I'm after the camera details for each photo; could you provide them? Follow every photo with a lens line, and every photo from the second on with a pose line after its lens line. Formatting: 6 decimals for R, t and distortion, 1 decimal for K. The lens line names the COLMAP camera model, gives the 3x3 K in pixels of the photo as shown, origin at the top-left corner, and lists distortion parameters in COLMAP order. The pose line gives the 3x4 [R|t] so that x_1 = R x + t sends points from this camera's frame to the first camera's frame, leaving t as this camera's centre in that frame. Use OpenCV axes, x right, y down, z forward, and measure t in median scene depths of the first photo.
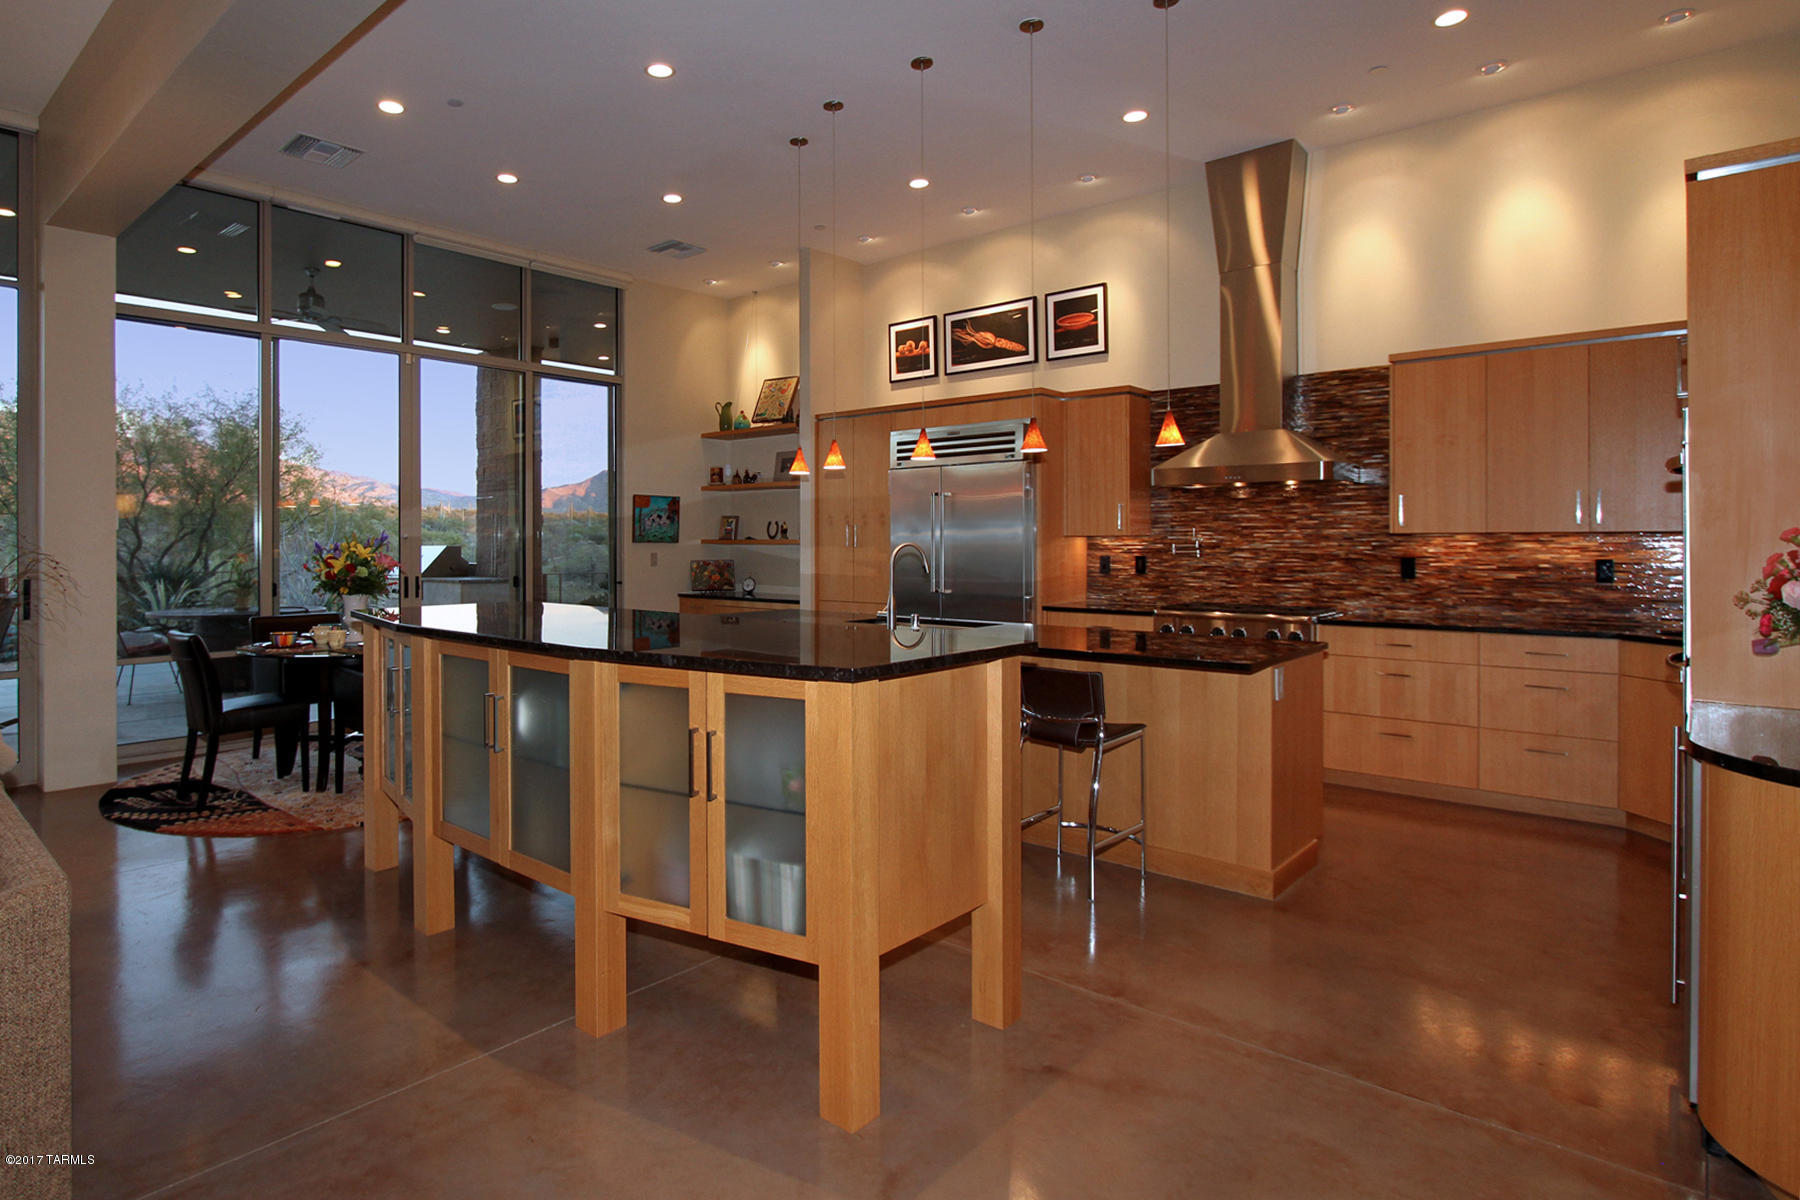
lens RADIAL K [[936.4, 0, 946.6], [0, 936.4, 551.6], [0, 0, 1]] dist [-0.007032, -0.000058]
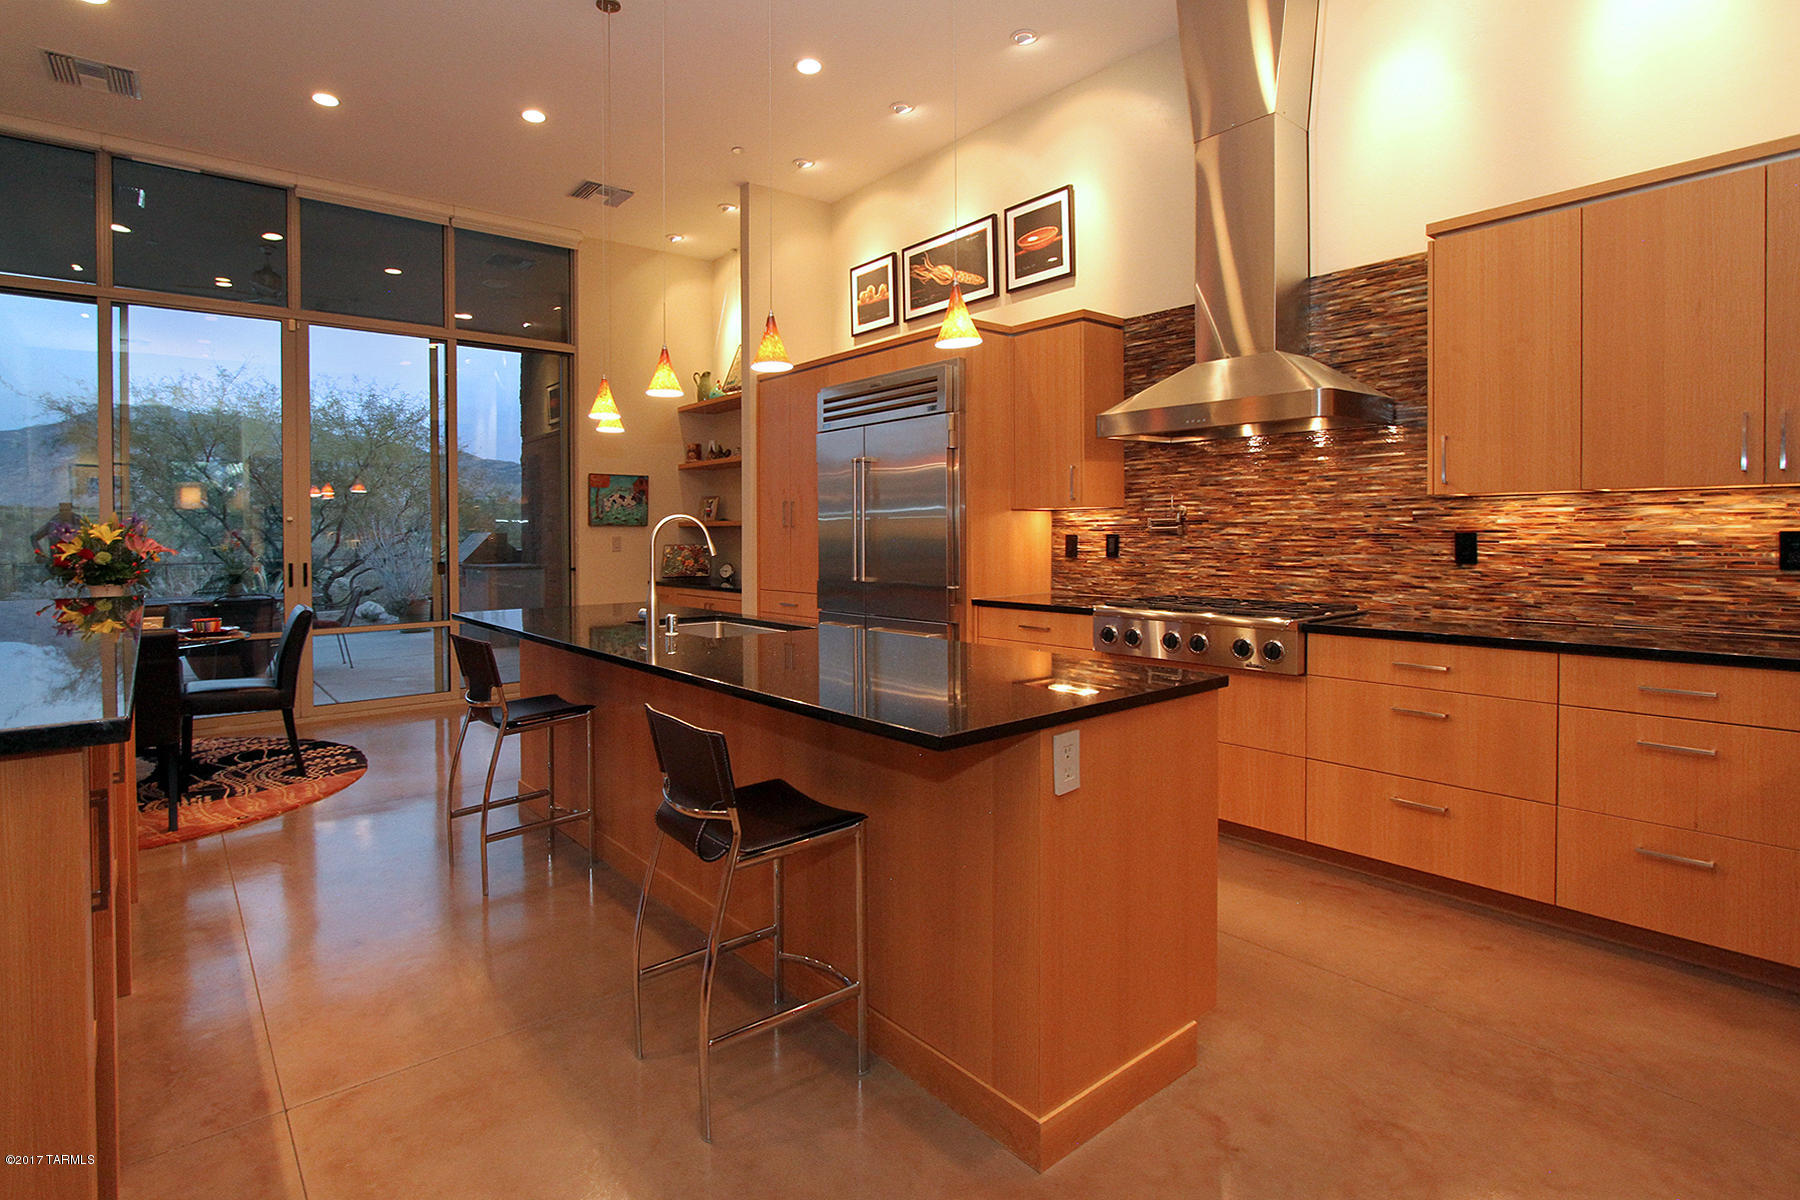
lens RADIAL K [[880.0, 0, 940.9], [0, 880.0, 550.1], [0, 0, 1]] dist [-0.013039, 0.003254]
pose [[0.983778, -0.004663, -0.179329, 0.198210], [0.007081, 0.999892, 0.012845, 0.007163], [0.179250, -0.013906, 0.983705, 0.262879]]
